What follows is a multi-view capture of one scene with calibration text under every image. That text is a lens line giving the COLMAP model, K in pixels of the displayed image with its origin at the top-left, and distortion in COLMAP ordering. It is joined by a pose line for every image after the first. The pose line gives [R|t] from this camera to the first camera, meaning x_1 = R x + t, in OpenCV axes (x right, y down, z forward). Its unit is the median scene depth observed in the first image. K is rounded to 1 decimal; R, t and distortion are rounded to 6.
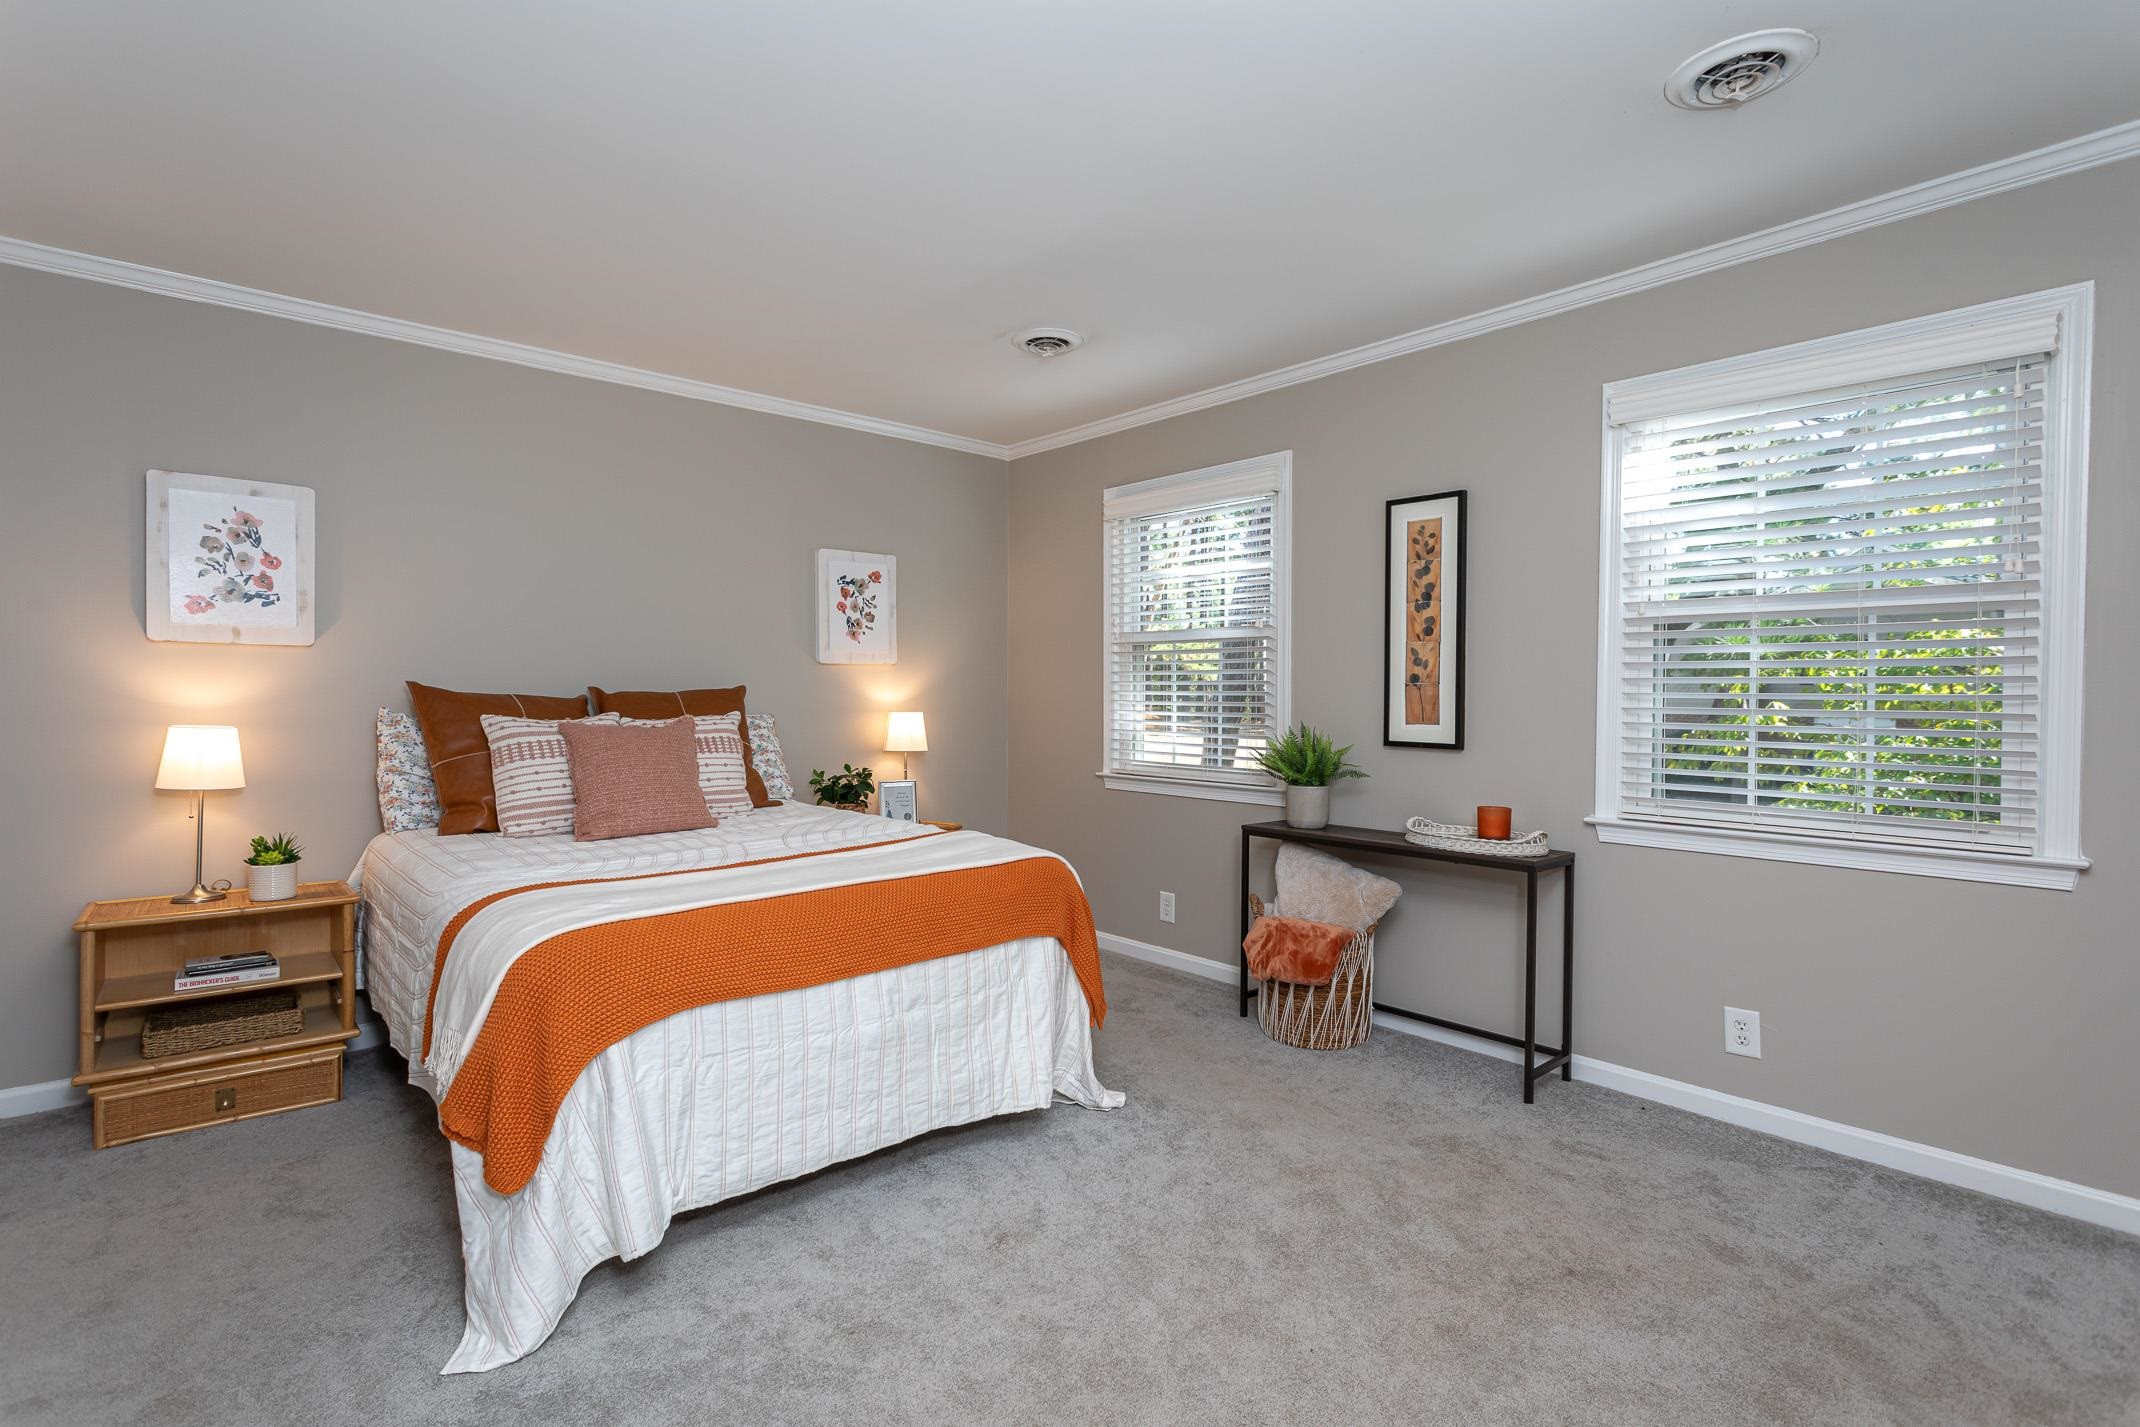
lens RADIAL K [[1022.3, 0, 1068.1], [0, 1022.3, 696.1], [0, 0, 1]] dist [0.002331, -0.000001]
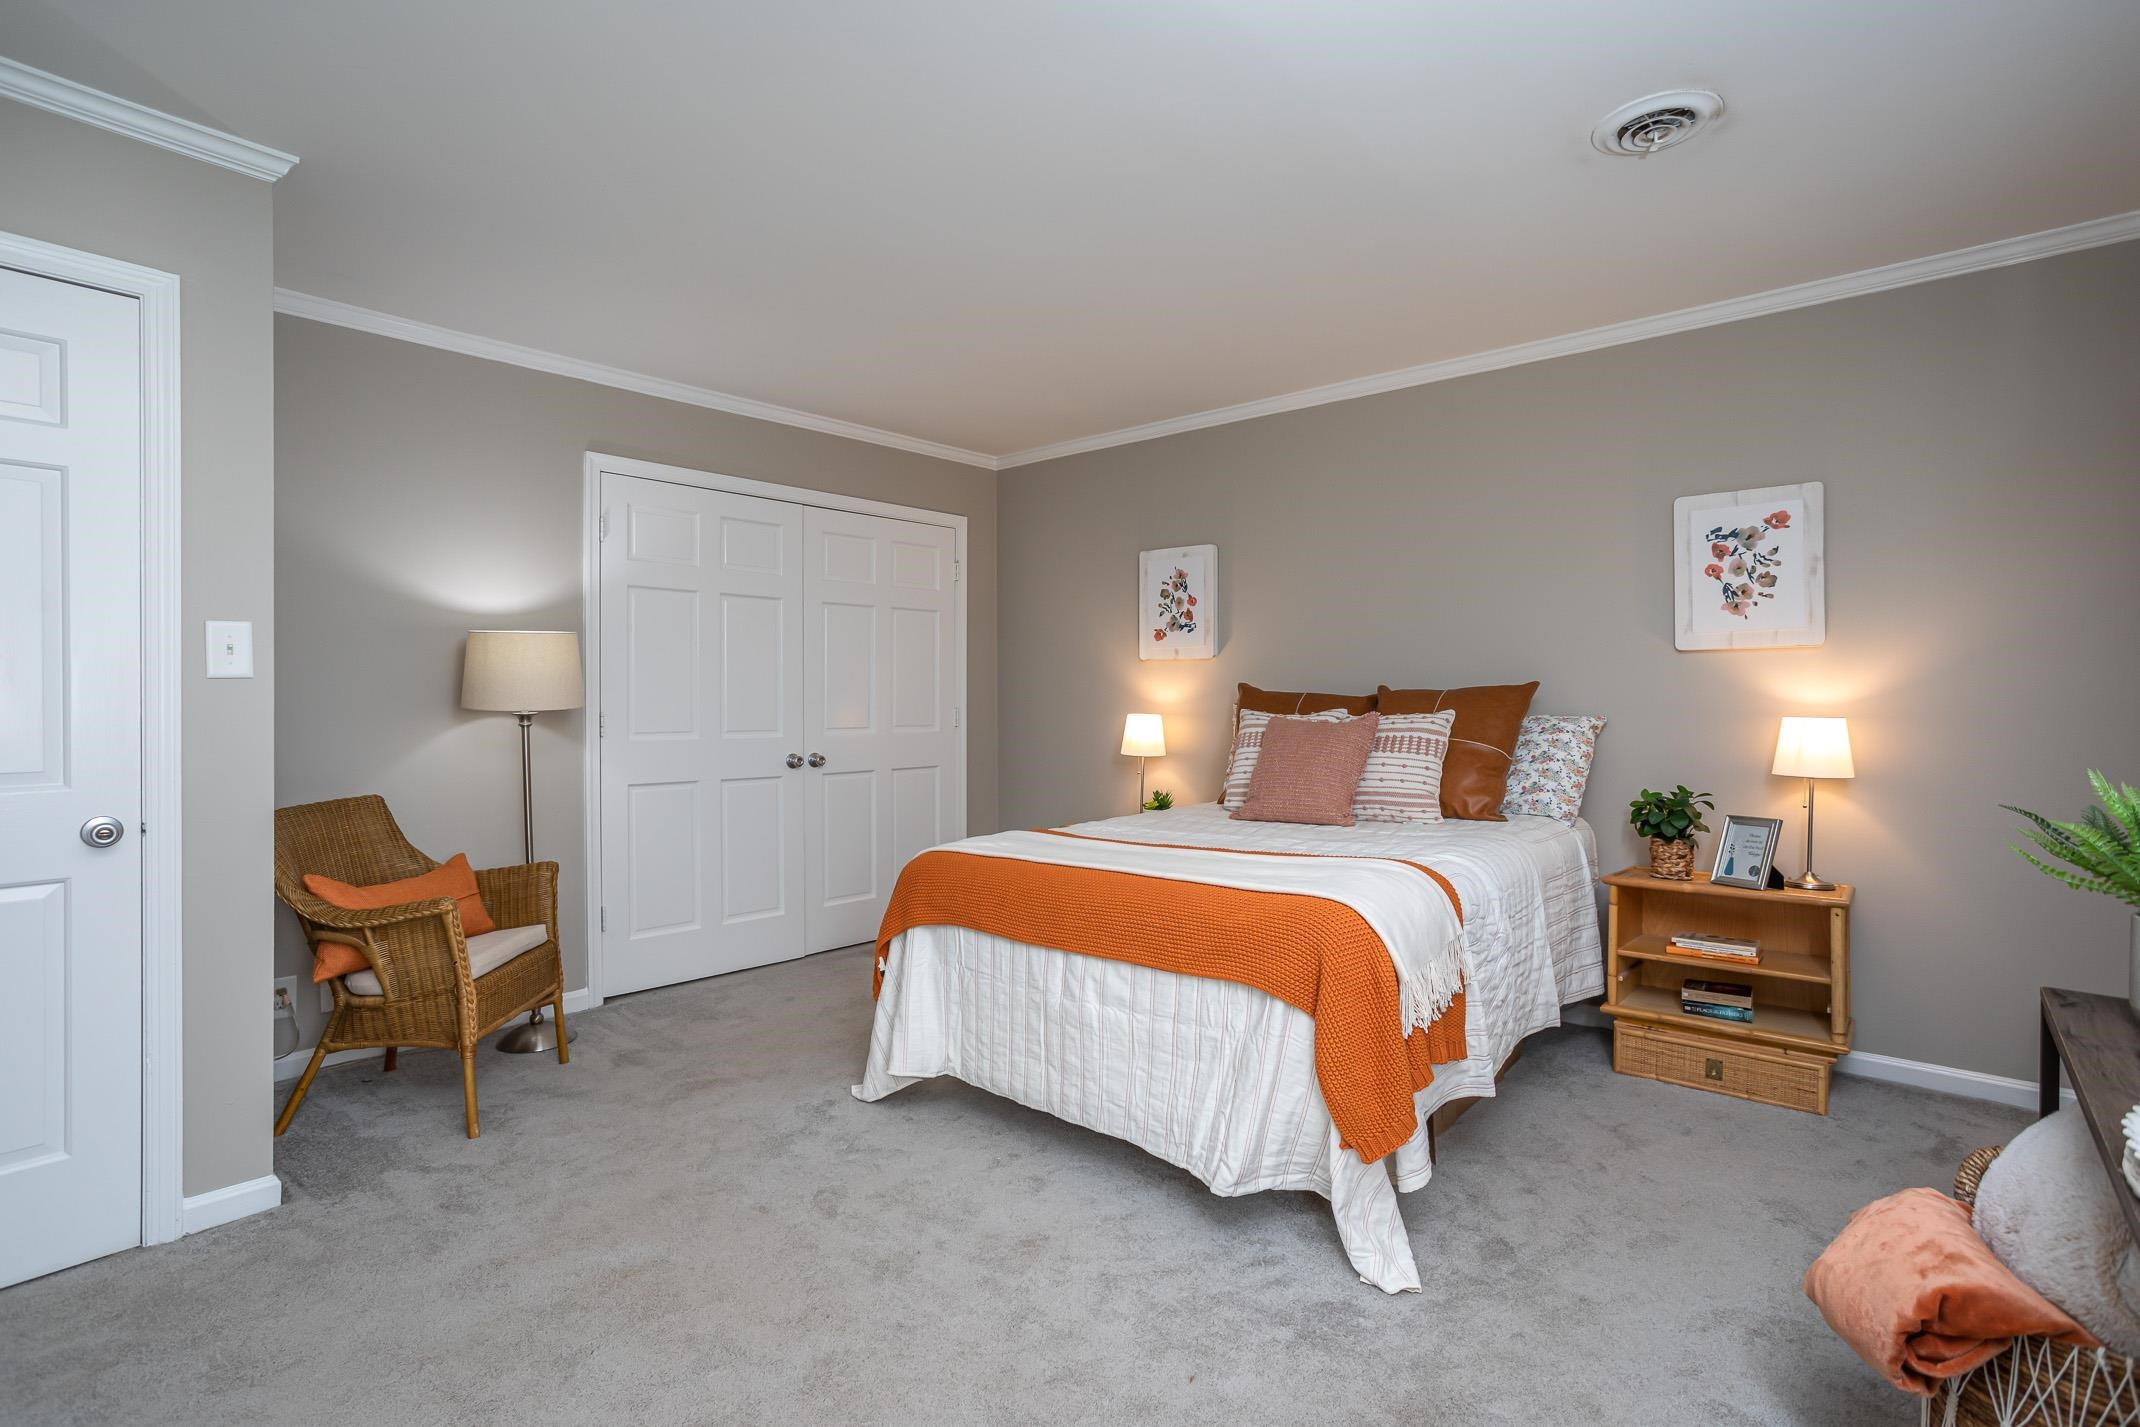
lens RADIAL K [[1022.3, 0, 1068.7], [0, 1022.3, 720.7], [0, 0, 1]] dist [0.002331, -0.000001]
pose [[0.156954, 0.026148, -0.987260, 0.439212], [0.005332, 0.999612, 0.027323, -0.002310], [0.987592, -0.009553, 0.156754, 0.429531]]
